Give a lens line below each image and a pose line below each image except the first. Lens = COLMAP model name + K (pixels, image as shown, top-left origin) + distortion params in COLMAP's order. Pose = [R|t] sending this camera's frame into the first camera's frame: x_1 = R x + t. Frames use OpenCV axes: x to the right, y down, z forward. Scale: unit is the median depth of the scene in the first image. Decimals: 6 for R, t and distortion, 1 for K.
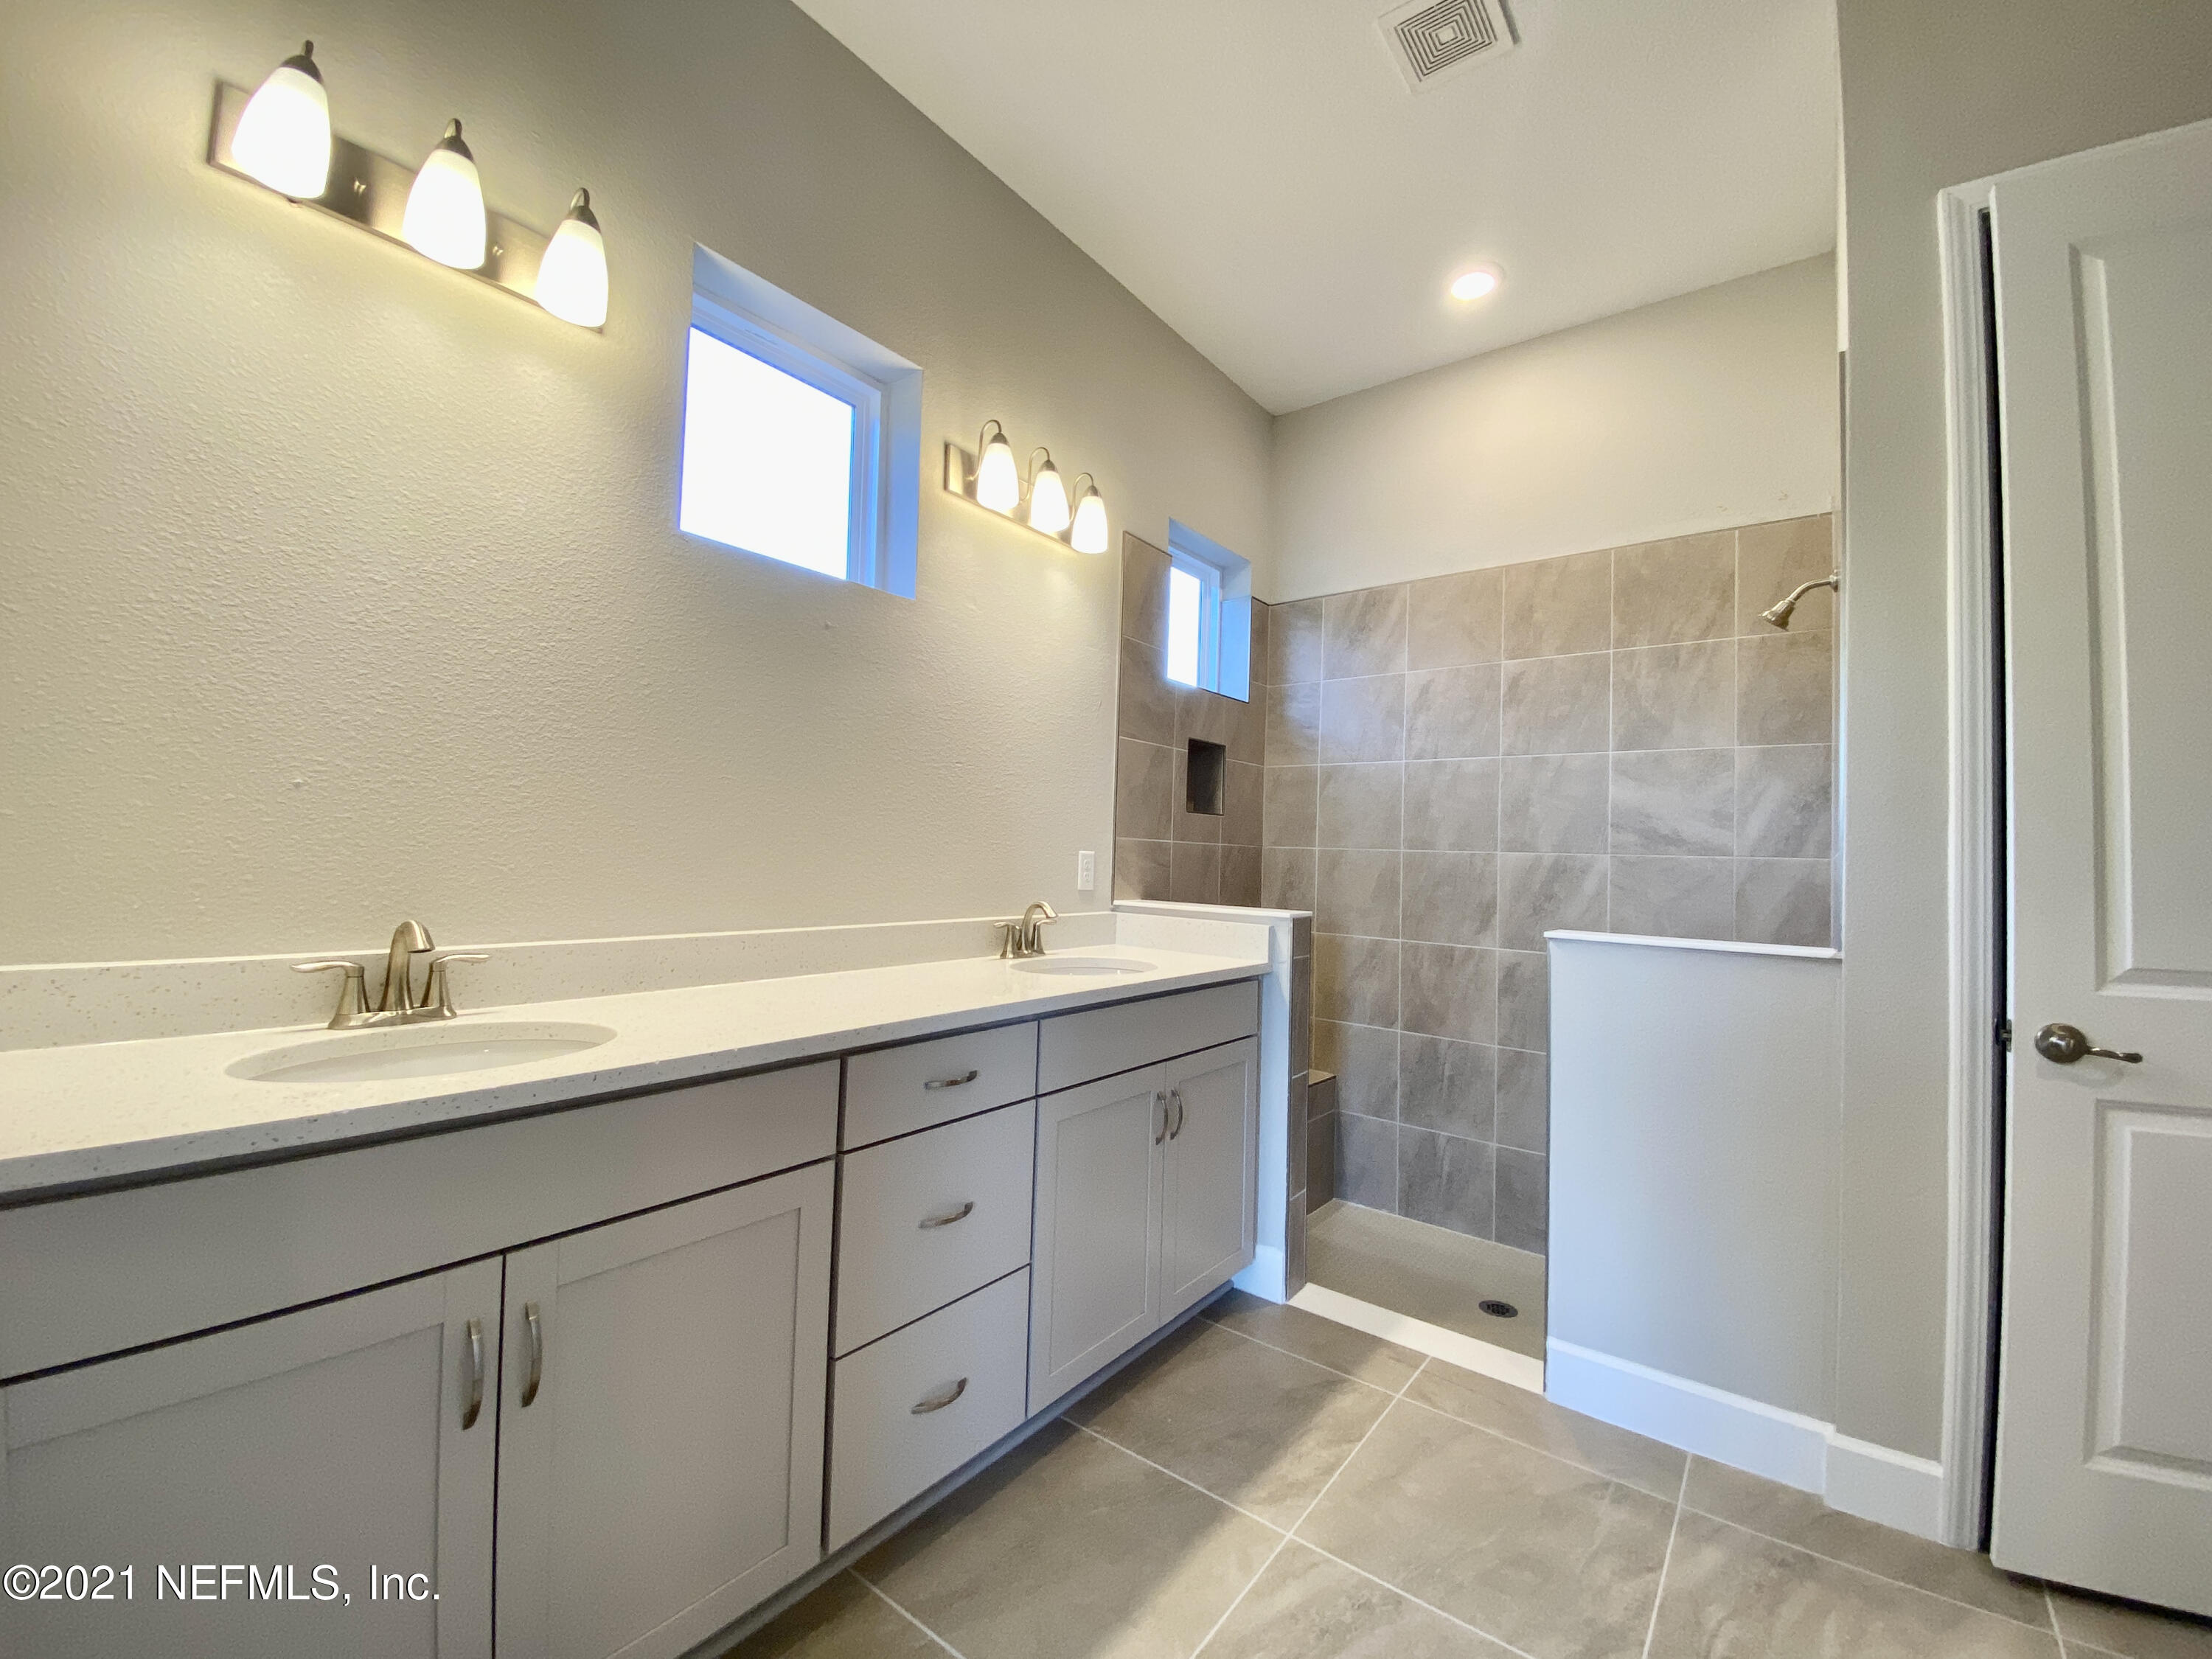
lens RADIAL K [[921.3, 0, 1088.5], [0, 921.3, 821.1], [0, 0, 1]] dist [-0.019347, -0.002308]
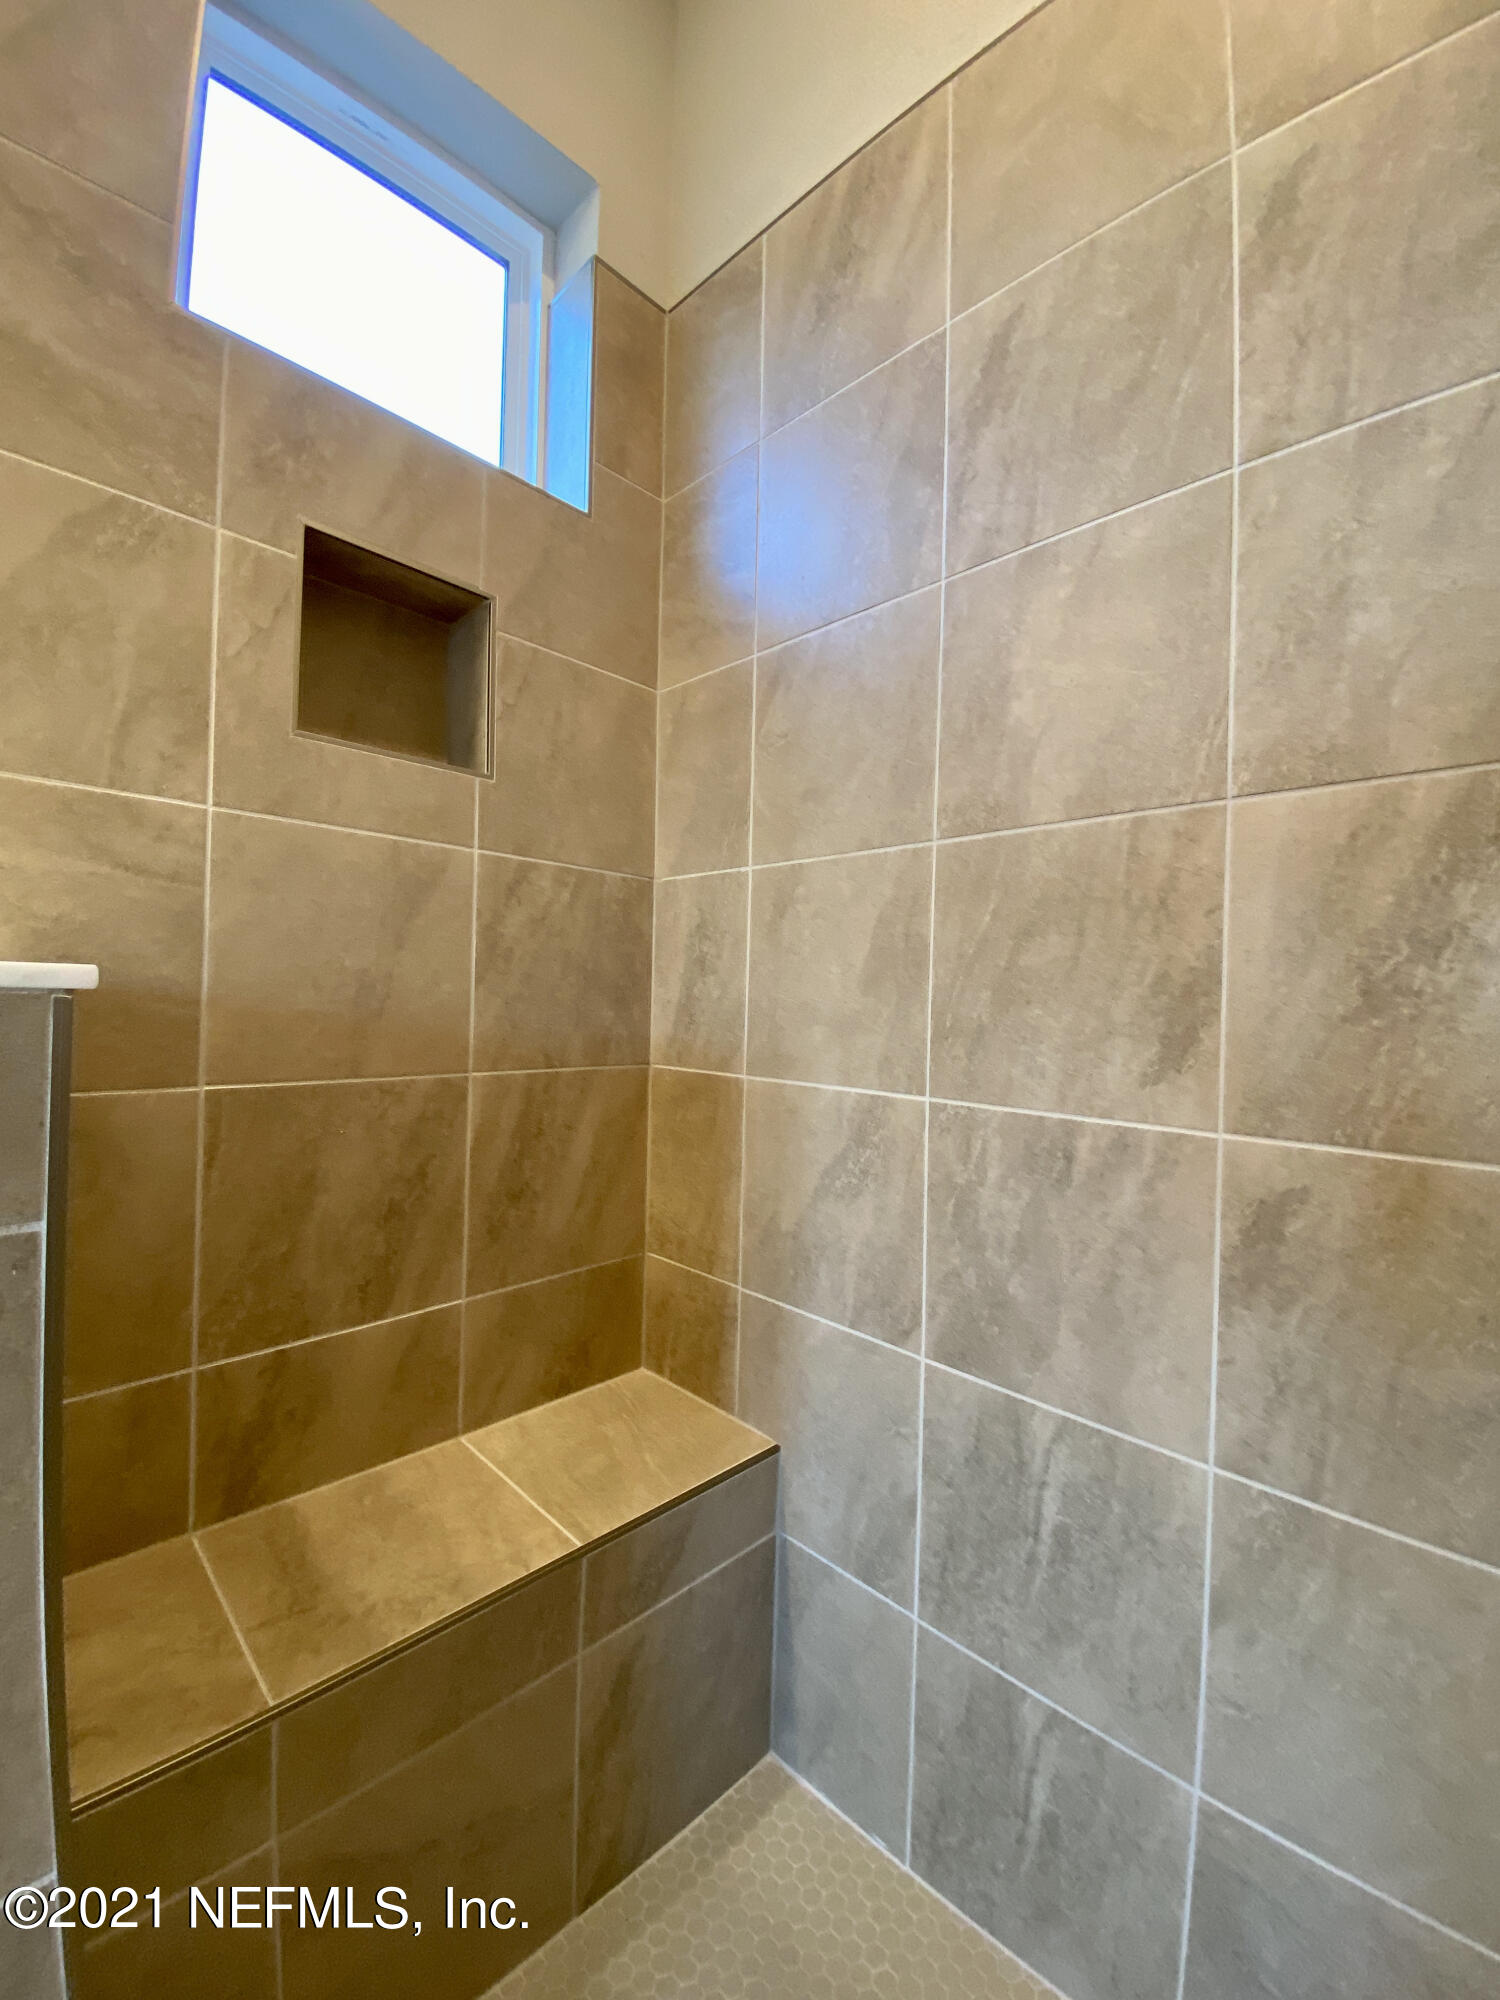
lens RADIAL K [[833.0, 0, 766.5], [0, 833.0, 1006.3], [0, 0, 1]] dist [-0.019347, -0.002308]
pose [[0.997377, -0.007259, -0.072010, 0.303964], [0.010372, 0.999023, 0.042959, 0.081181], [0.071628, -0.043593, 0.996478, 0.690788]]
